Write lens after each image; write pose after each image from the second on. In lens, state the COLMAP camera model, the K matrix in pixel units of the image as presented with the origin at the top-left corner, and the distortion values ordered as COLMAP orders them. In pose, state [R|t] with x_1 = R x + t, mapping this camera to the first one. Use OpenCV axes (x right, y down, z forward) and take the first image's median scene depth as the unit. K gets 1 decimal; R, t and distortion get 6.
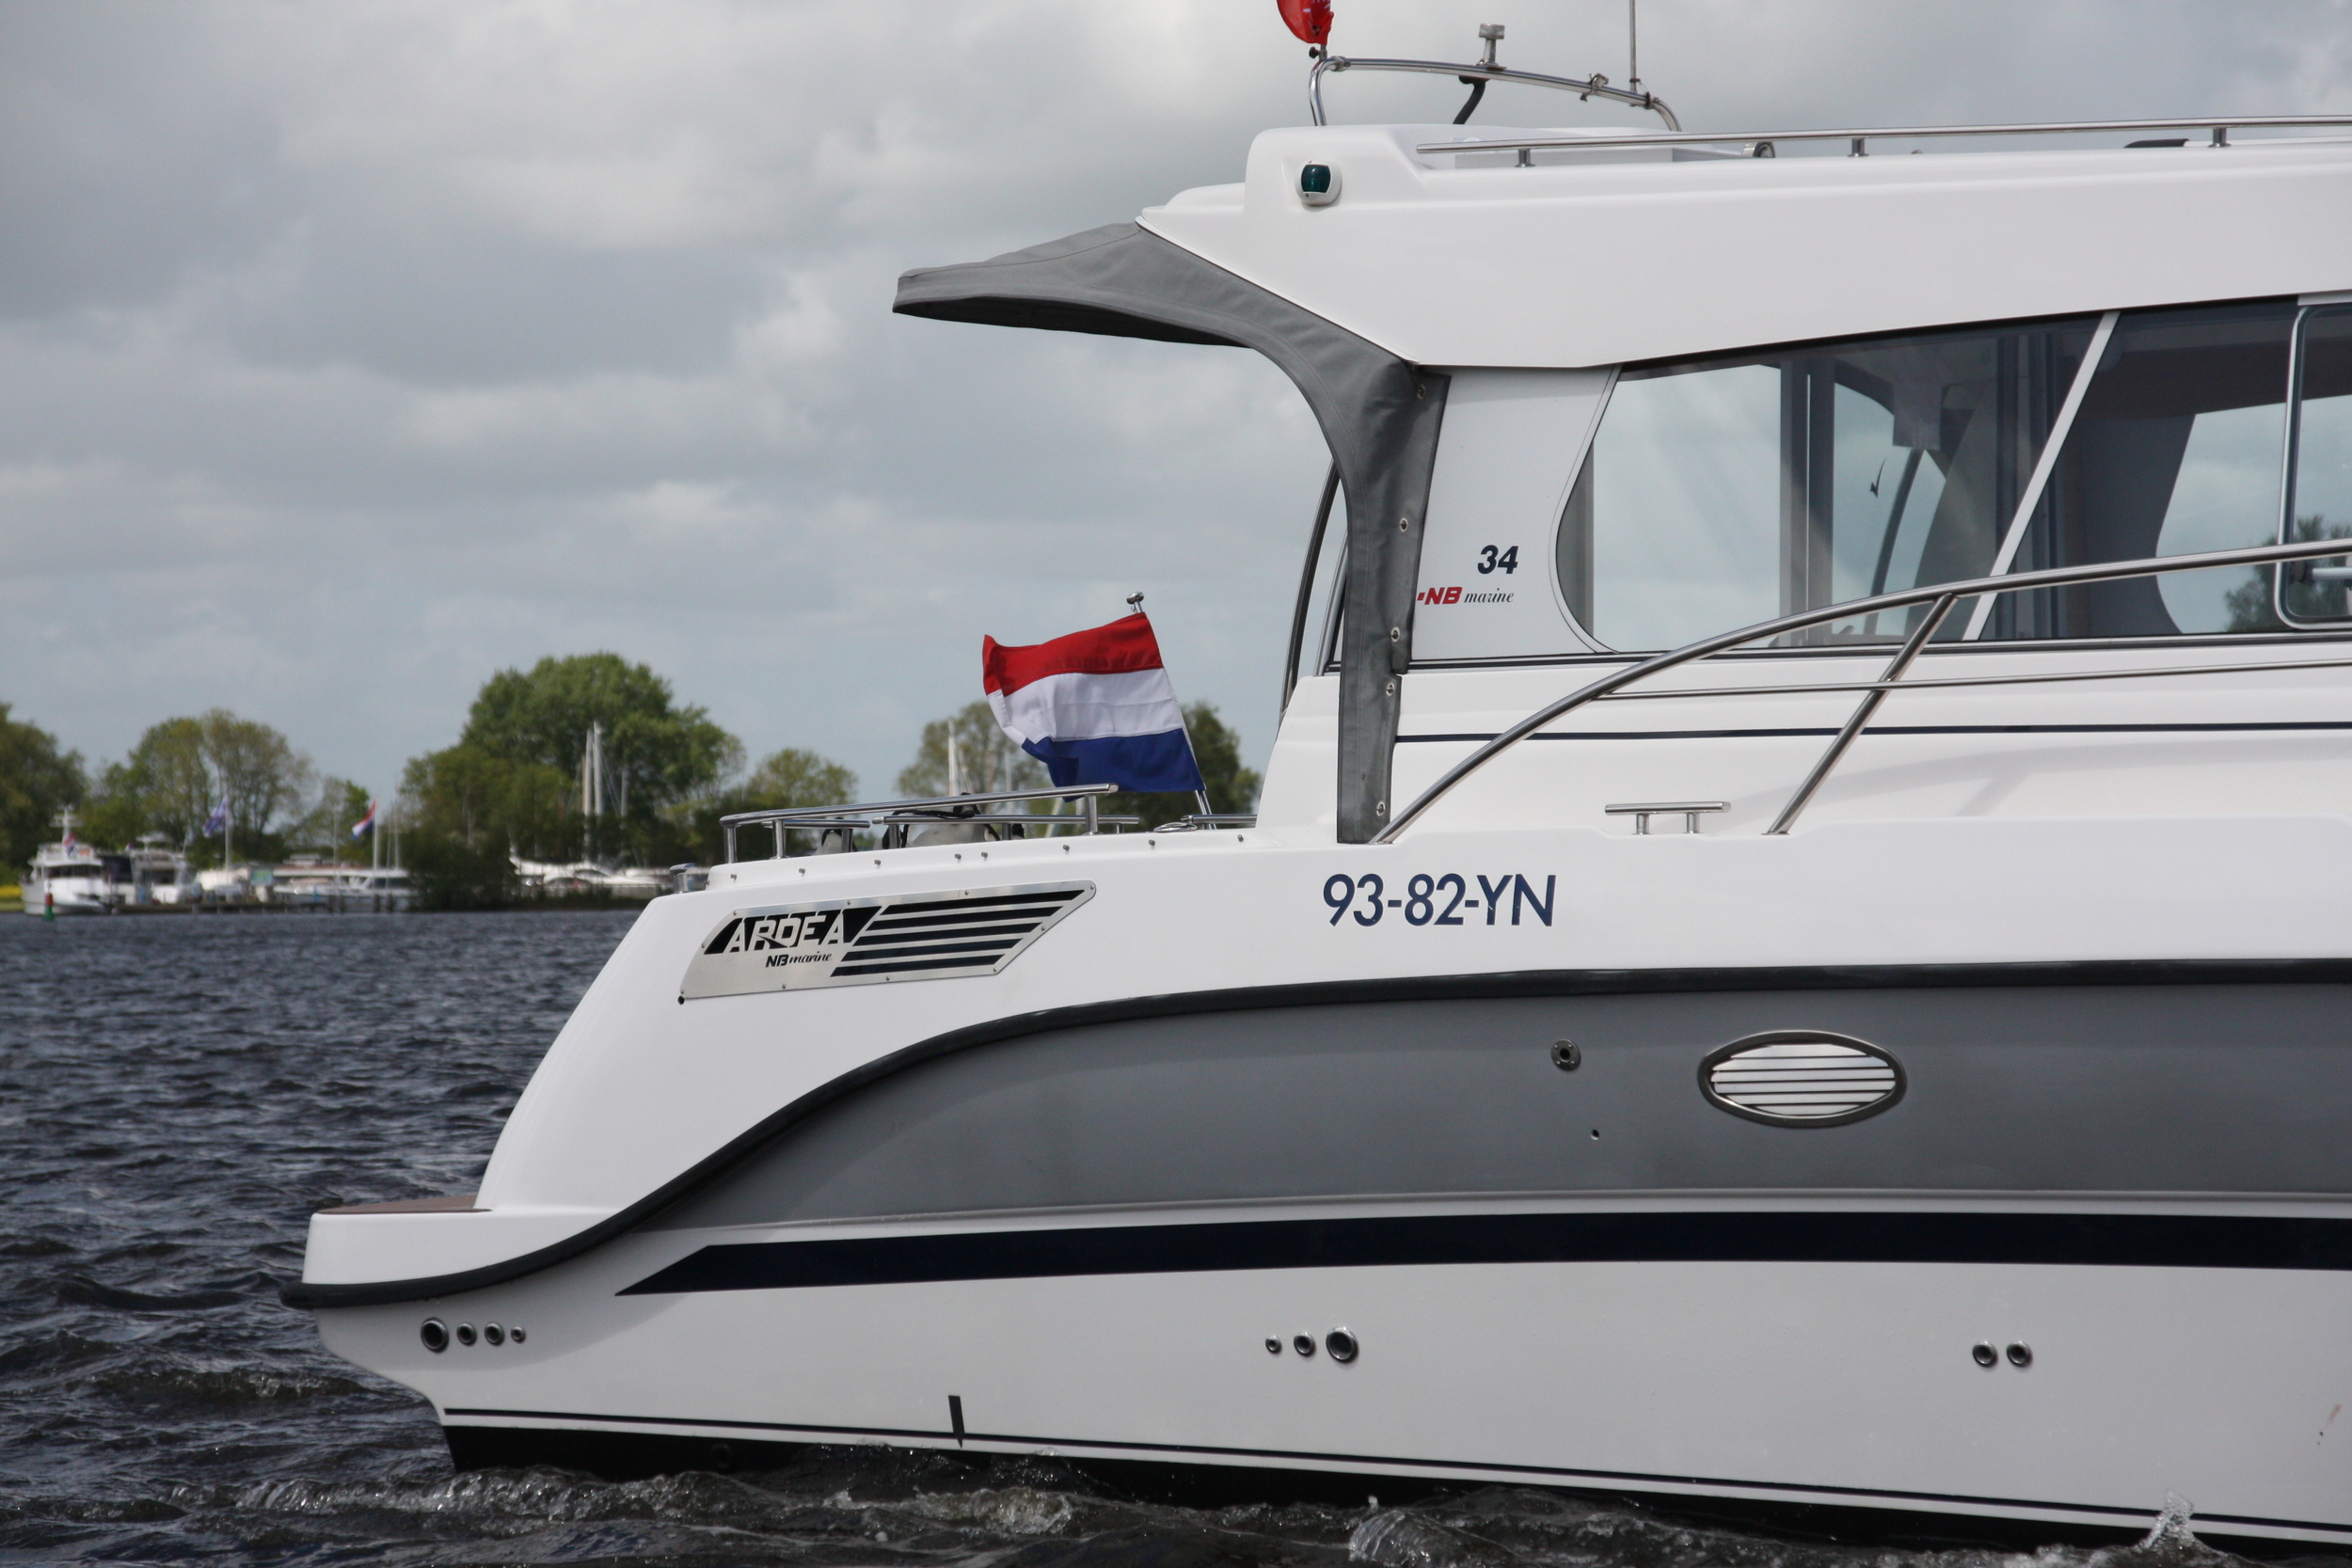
lens RADIAL K [[8017.7, 0, 1171.4], [0, 8017.7, 850.7], [0, 0, 1]] dist [0.931286, 3.038303]
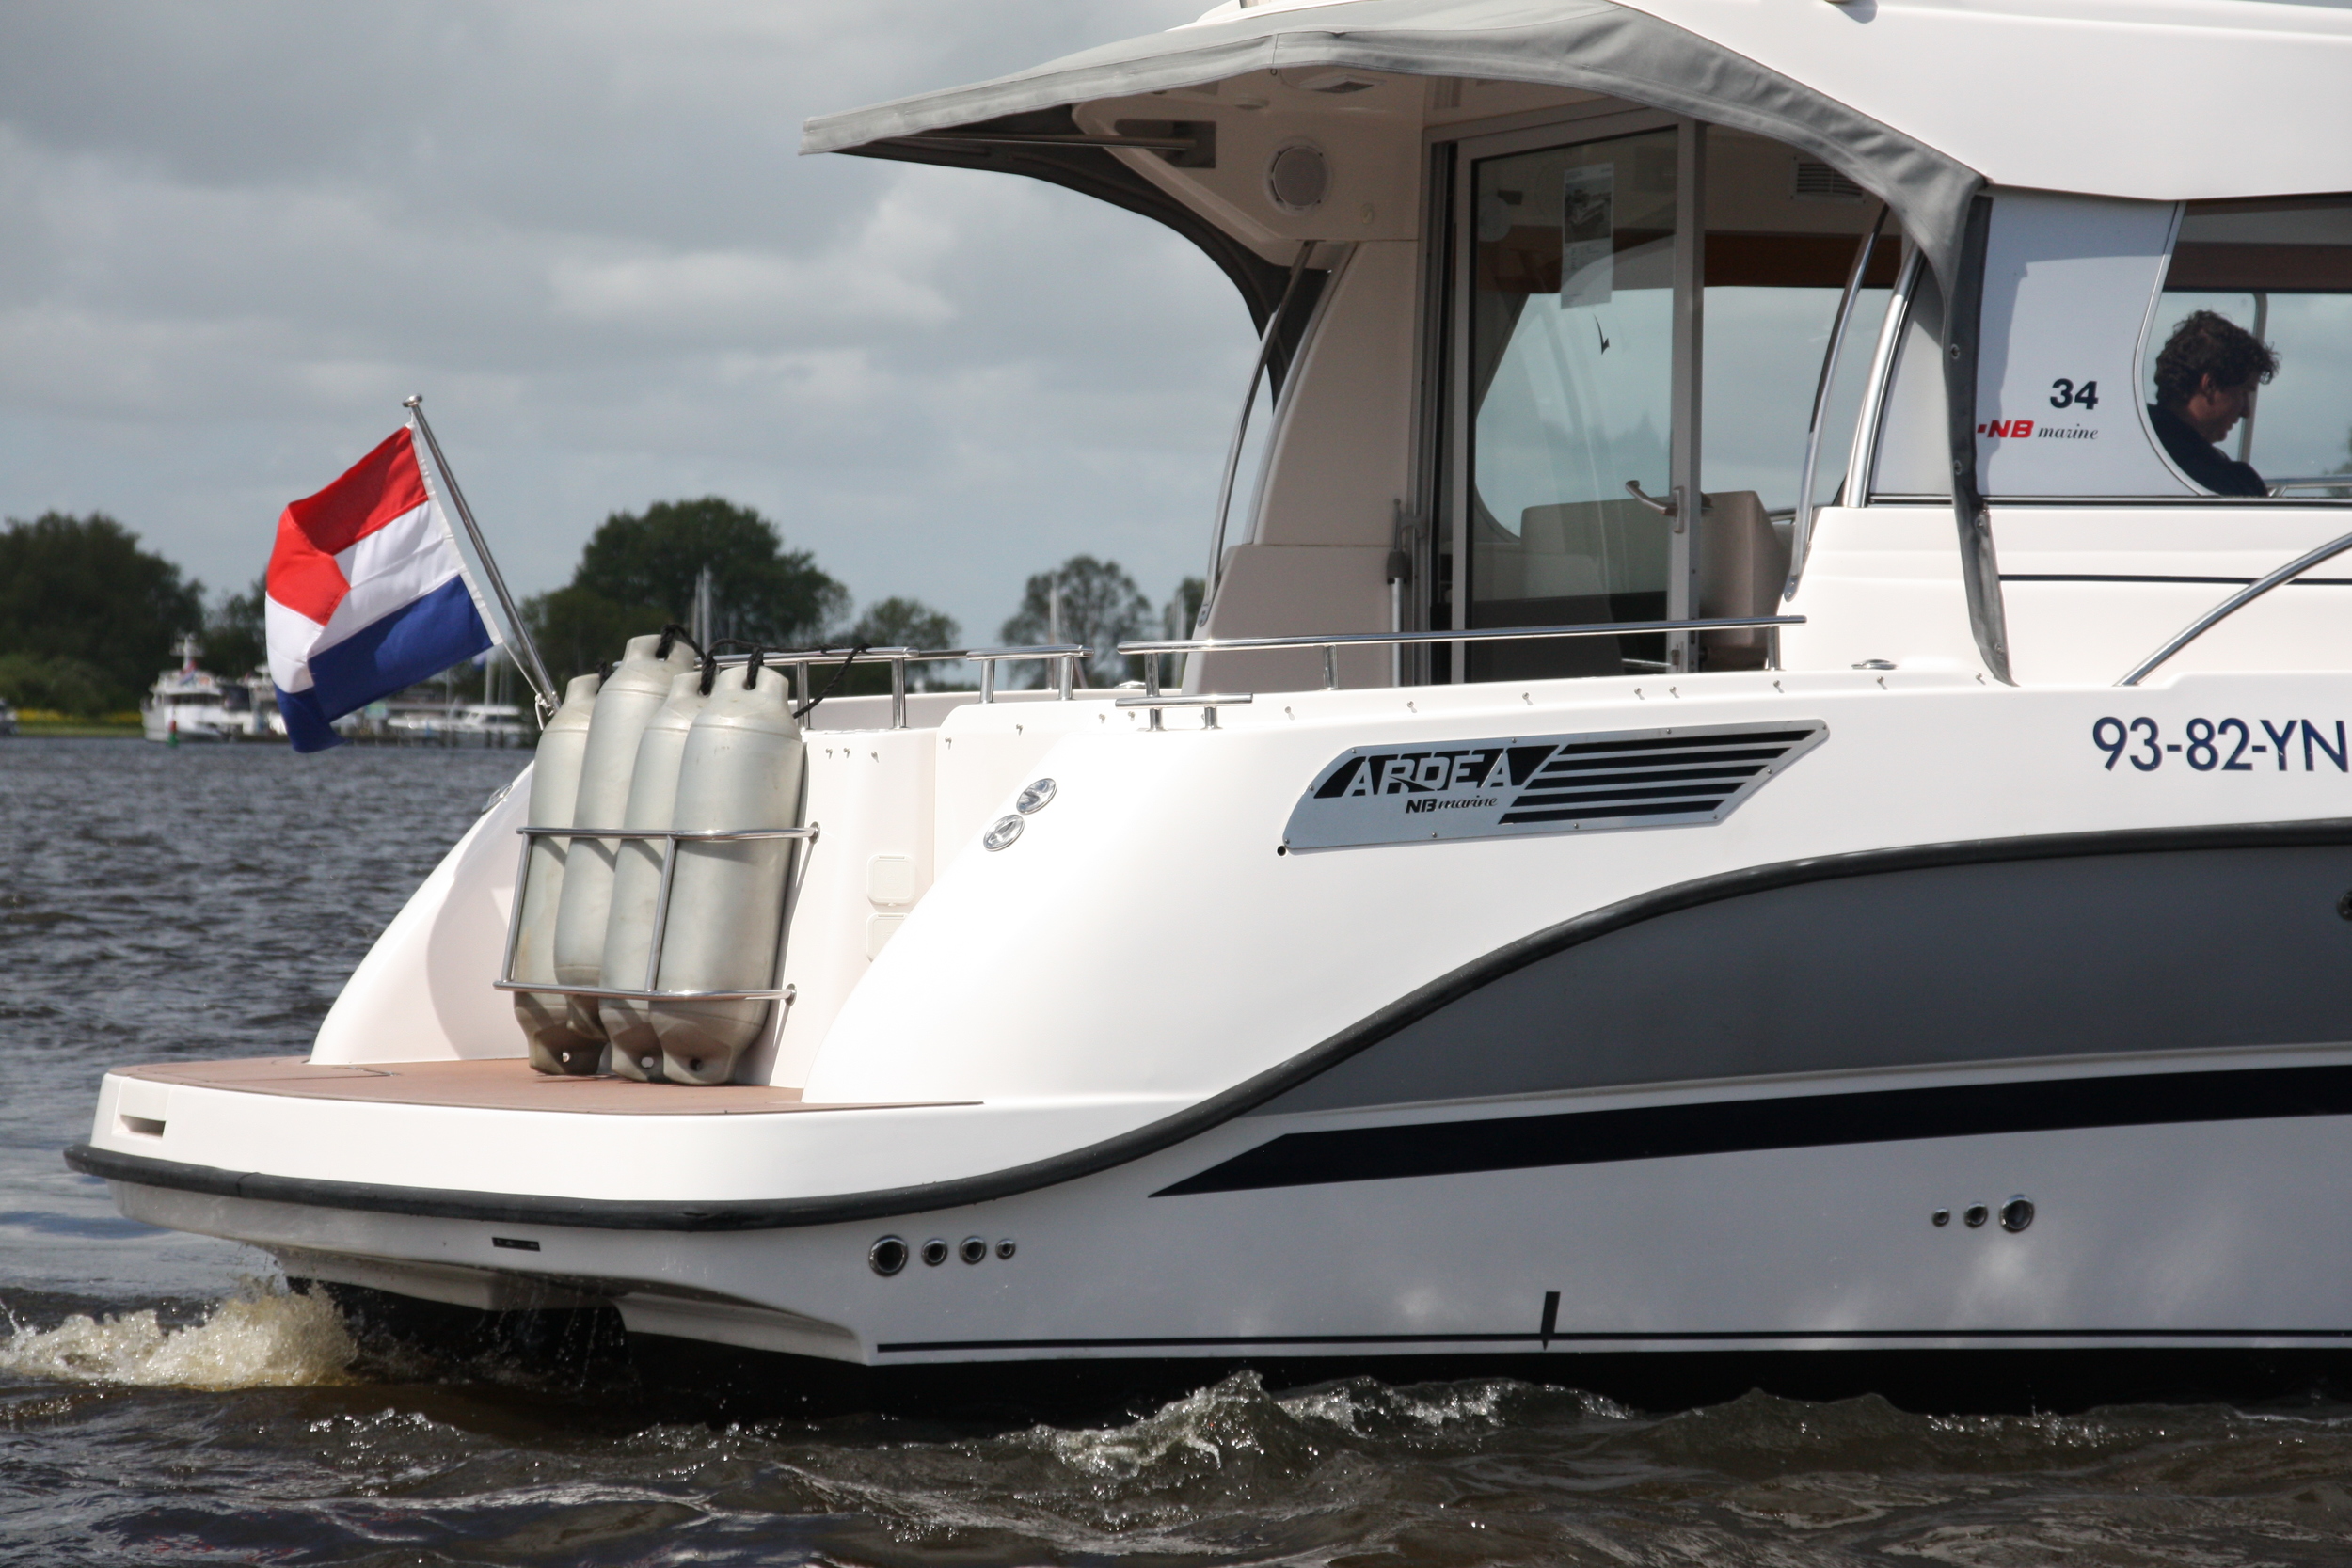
lens RADIAL K [[8017.7, 0, 1171.4], [0, 8017.7, 850.7], [0, 0, 1]] dist [0.931286, 3.038303]
pose [[0.476130, 0.009274, 0.879326, -0.863246], [-0.006690, 0.999954, -0.006924, 0.025769], [-0.879349, -0.002586, 0.476170, 0.628504]]
